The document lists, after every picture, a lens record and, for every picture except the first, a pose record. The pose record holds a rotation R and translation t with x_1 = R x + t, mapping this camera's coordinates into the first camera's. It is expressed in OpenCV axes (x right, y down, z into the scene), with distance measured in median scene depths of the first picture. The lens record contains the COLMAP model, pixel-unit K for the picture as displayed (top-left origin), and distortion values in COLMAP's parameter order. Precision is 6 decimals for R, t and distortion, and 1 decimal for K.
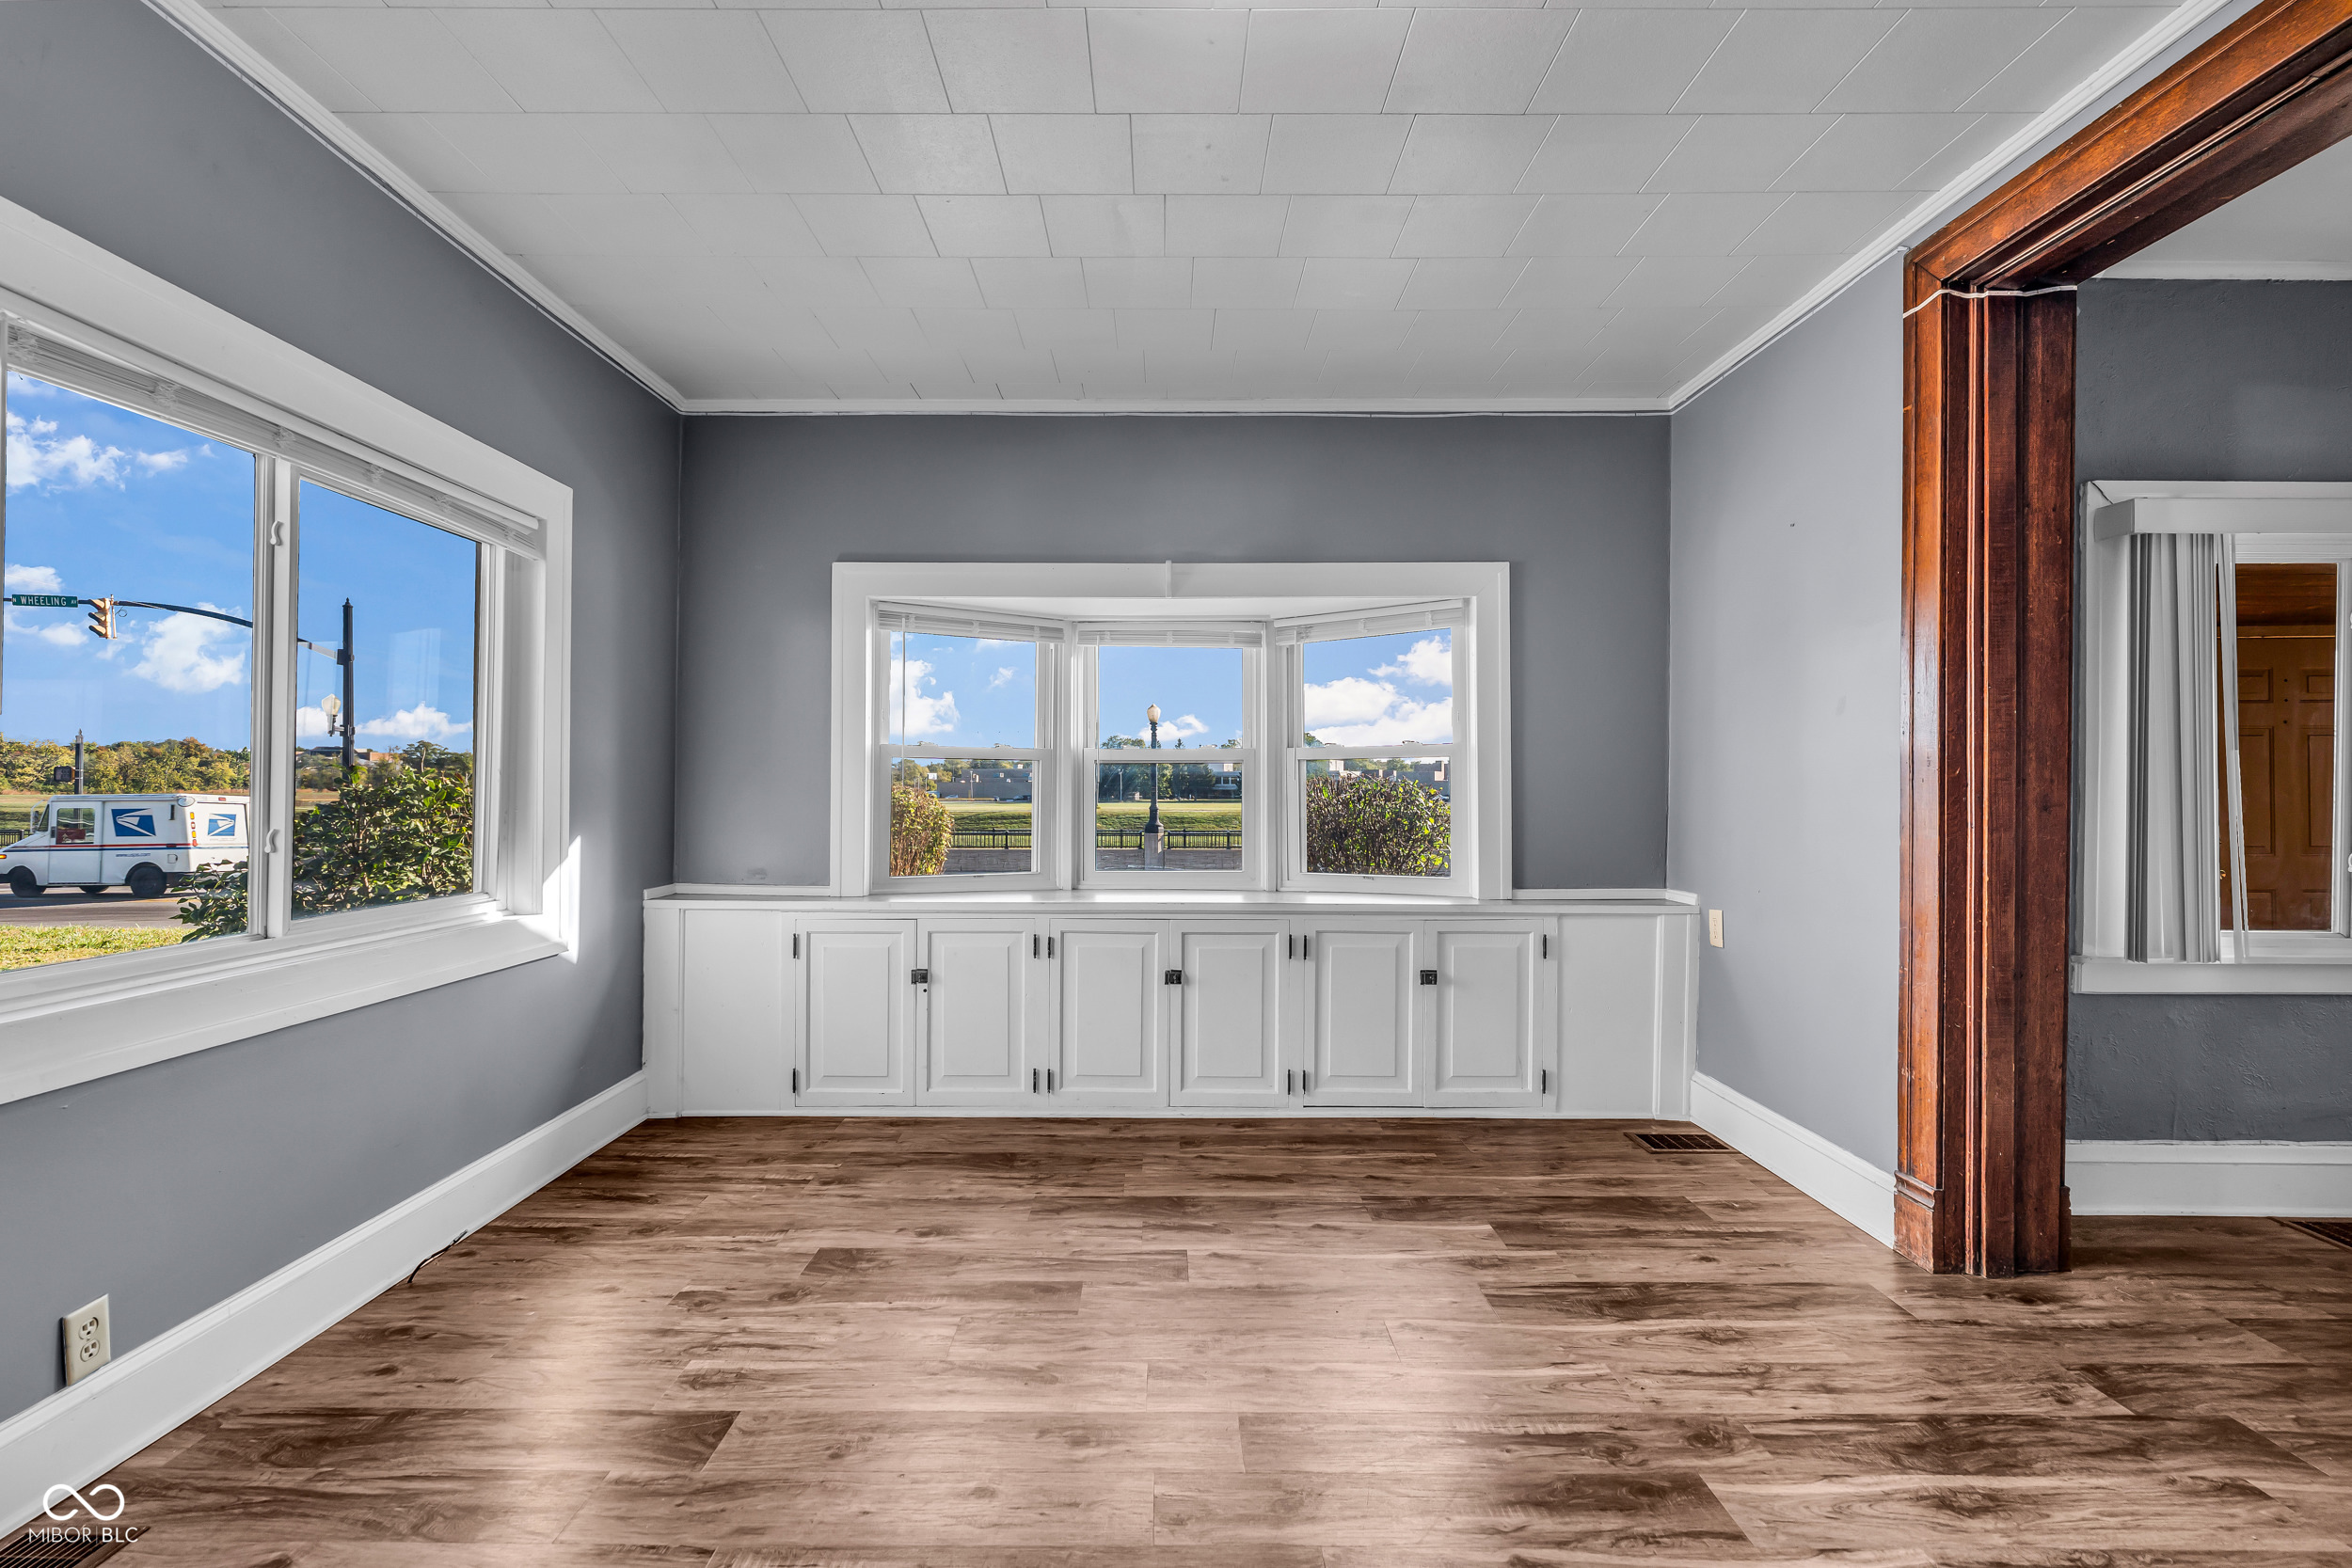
lens RADIAL K [[1067.3, 0, 1153.3], [0, 1067.3, 781.8], [0, 0, 1]] dist [-0.008974, 0.003547]
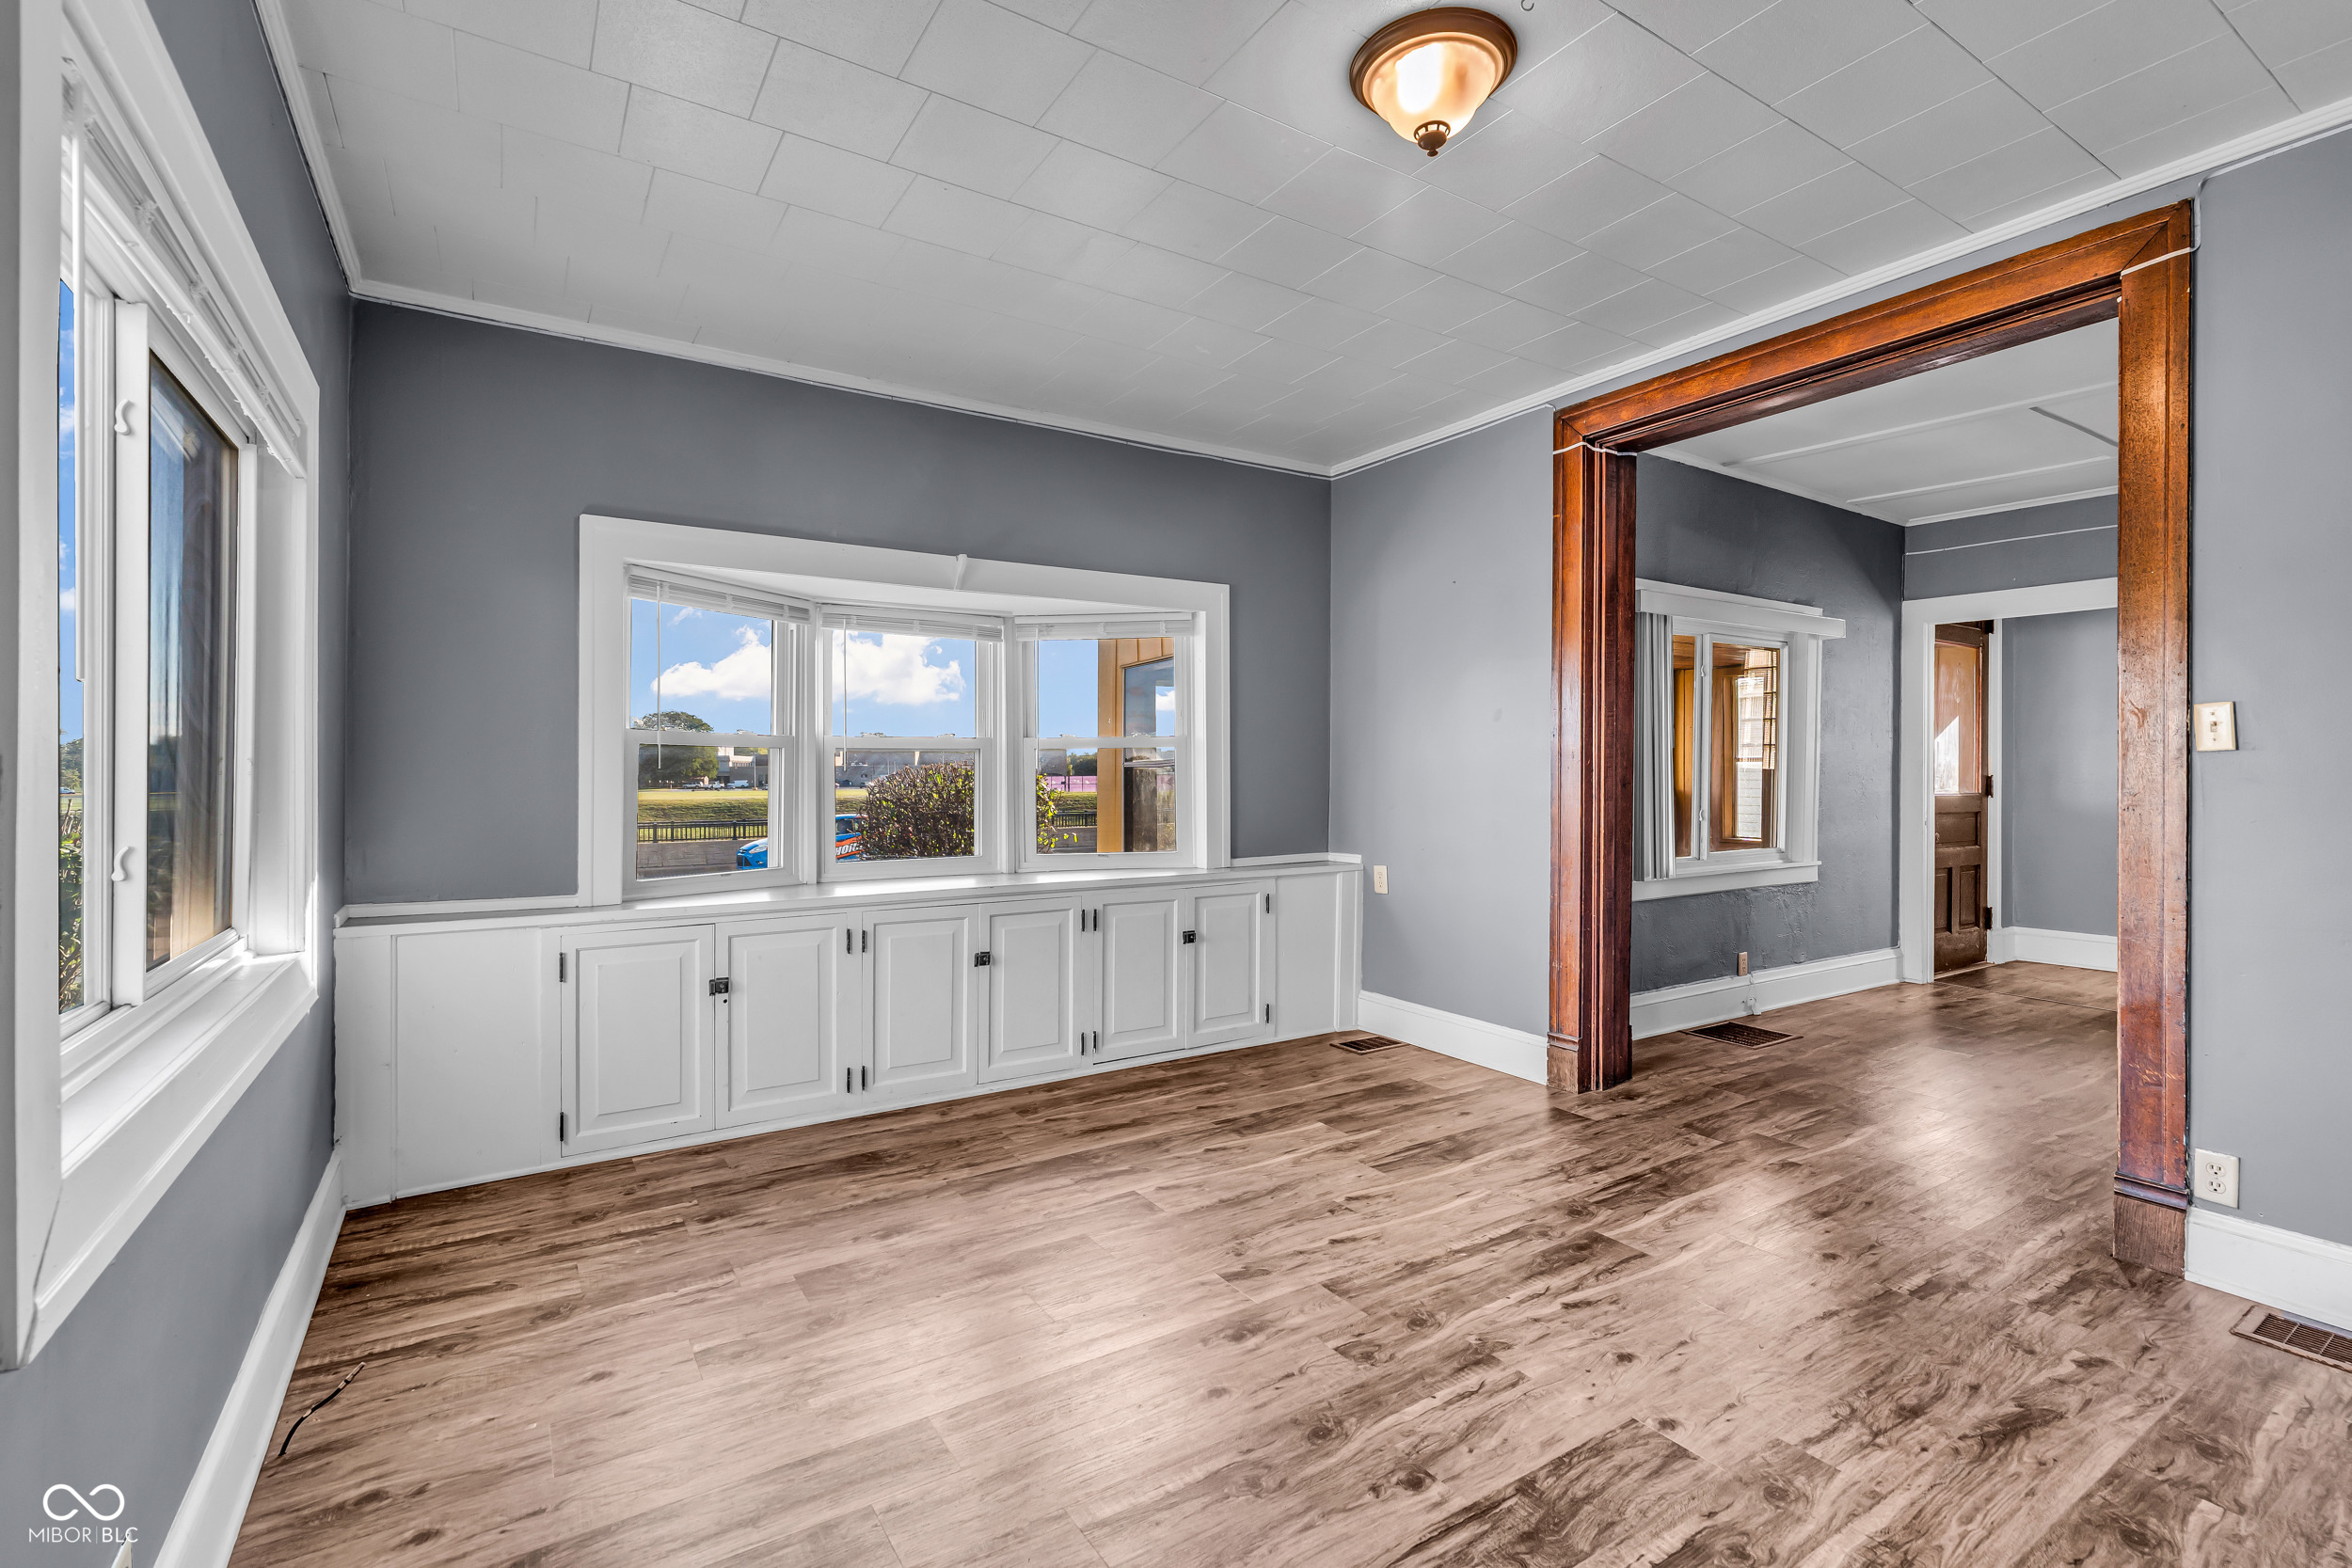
lens RADIAL K [[1067.3, 0, 1172.4], [0, 1067.3, 774.6], [0, 0, 1]] dist [-0.008974, 0.003547]
pose [[0.838925, -0.007006, 0.544202, -0.405459], [0.003298, 0.999964, 0.007789, -0.003424], [-0.544237, -0.004740, 0.838918, 0.032875]]
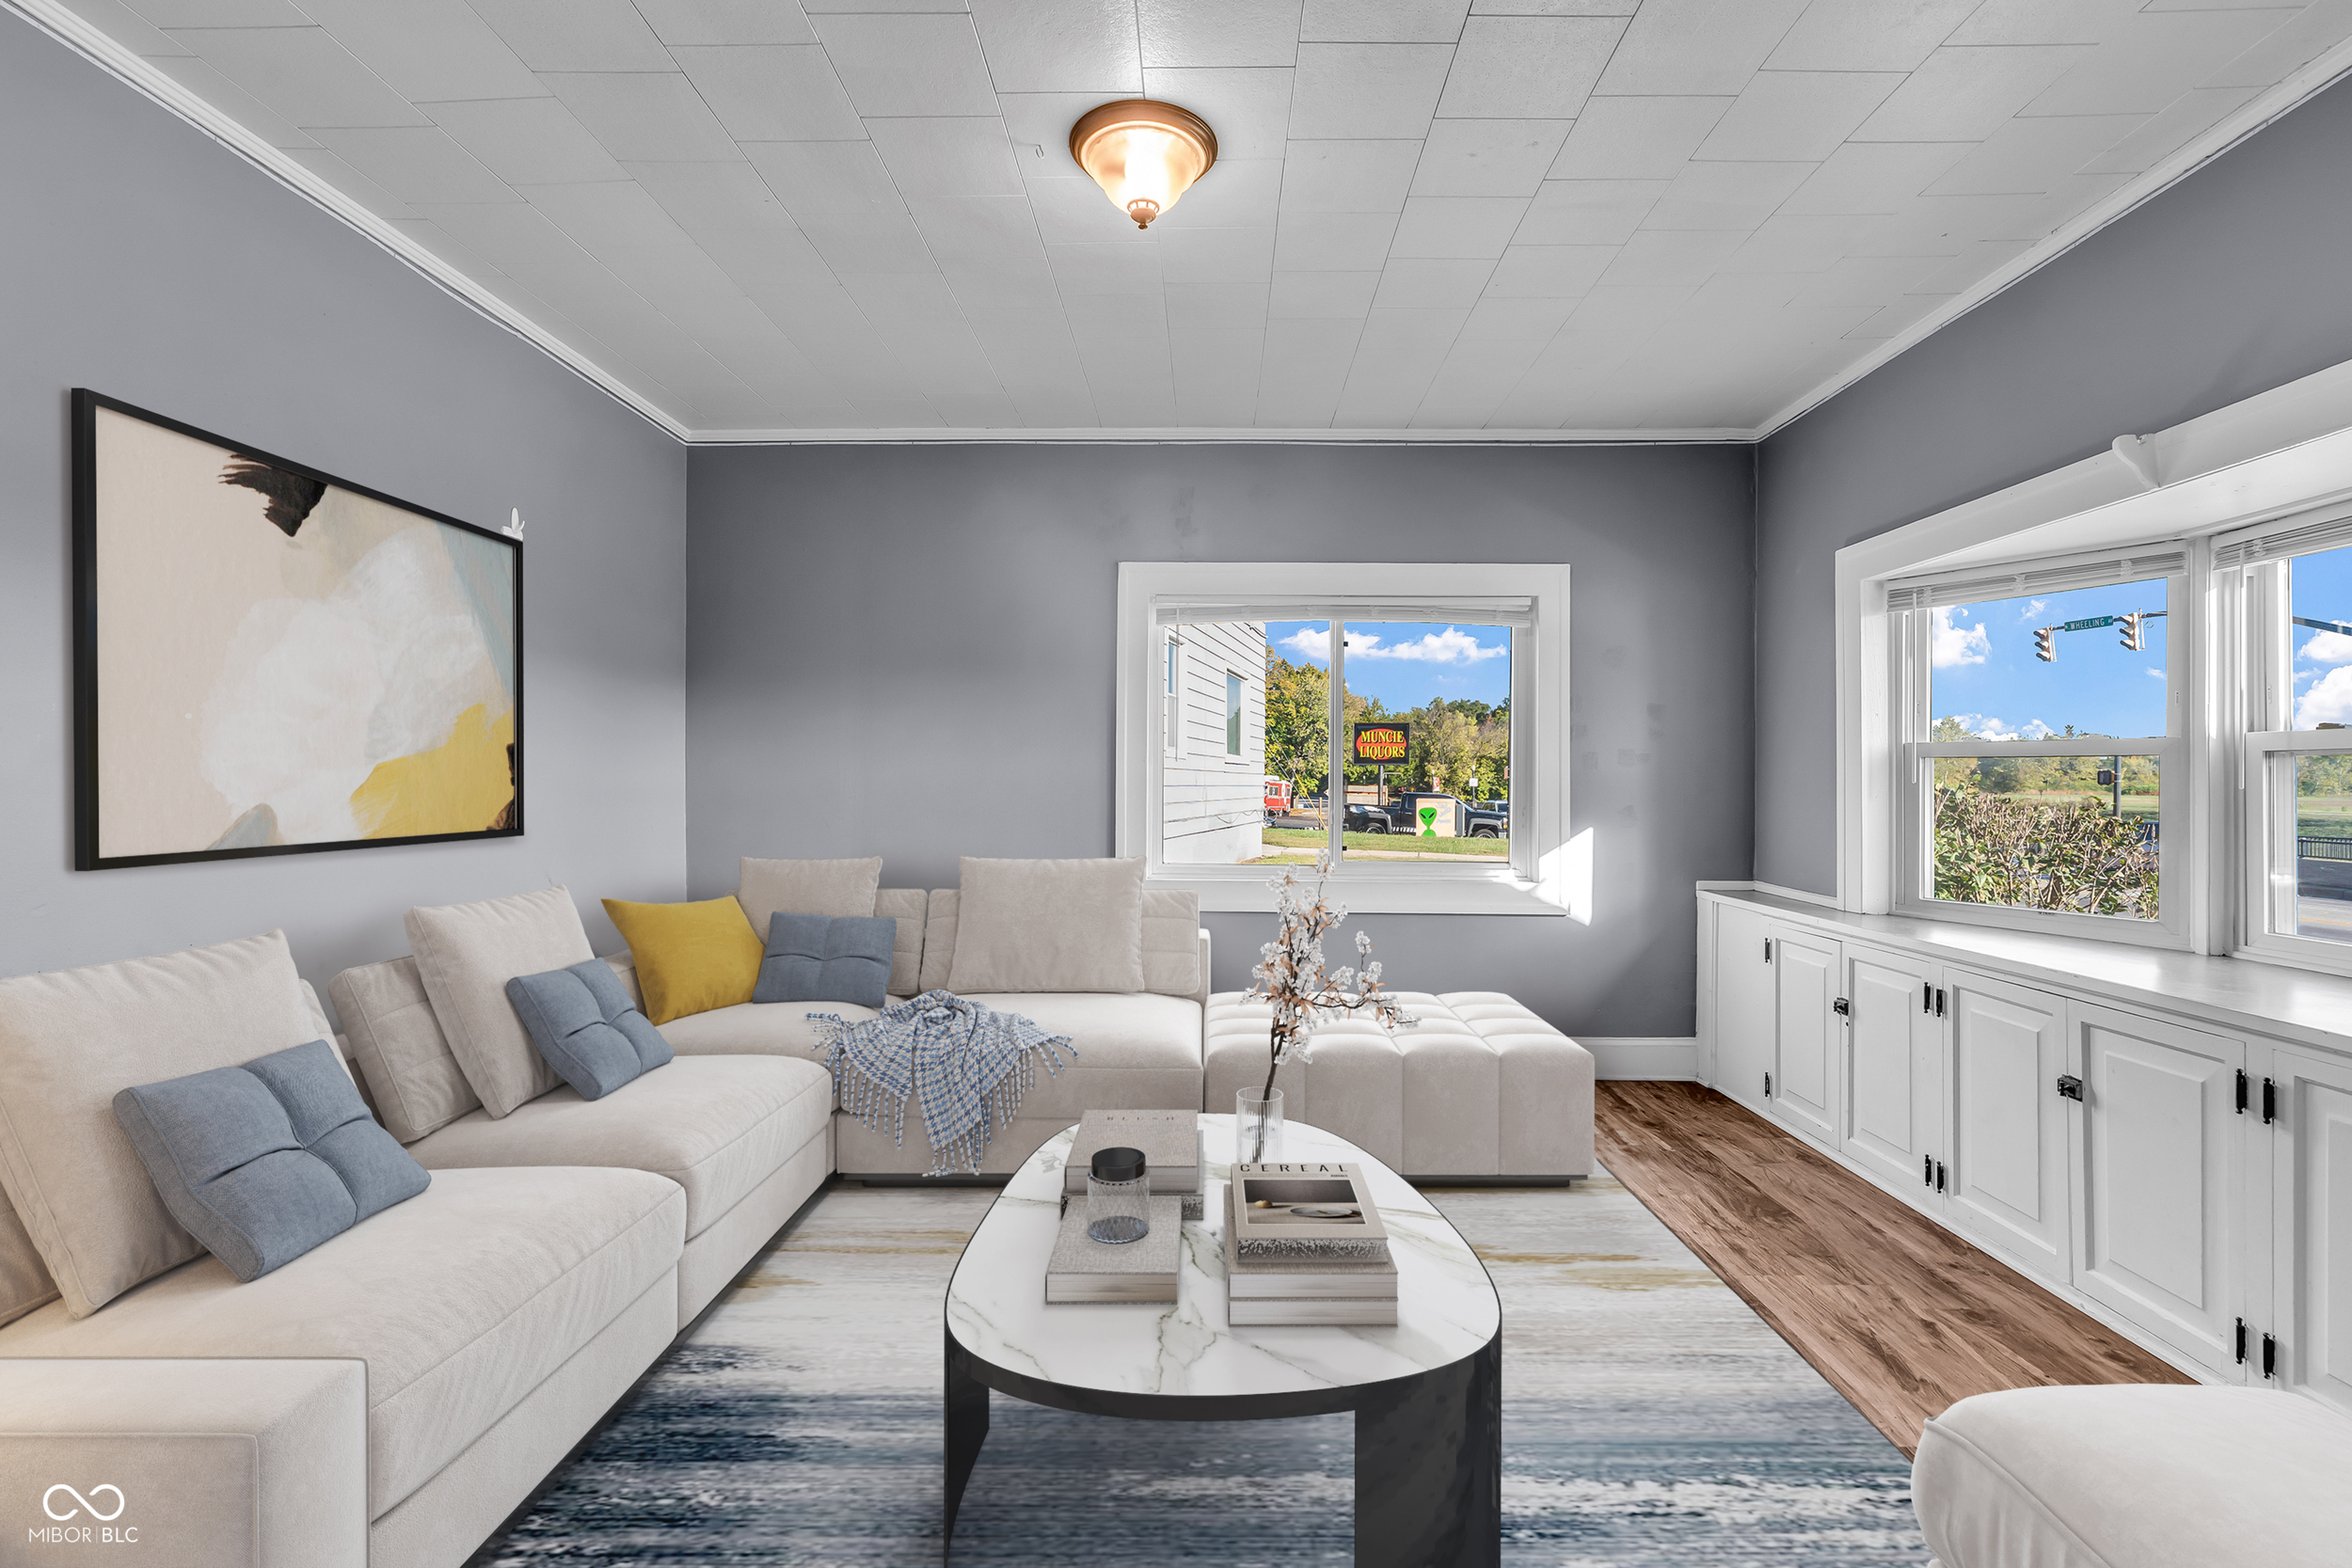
lens RADIAL K [[1067.3, 0, 1190.9], [0, 1067.3, 778.8], [0, 0, 1]] dist [-0.008974, 0.003547]
pose [[-0.013309, -0.005997, -0.999893, 0.702937], [0.000592, 0.999982, -0.006006, -0.001479], [0.999911, -0.000672, -0.013305, 0.492919]]
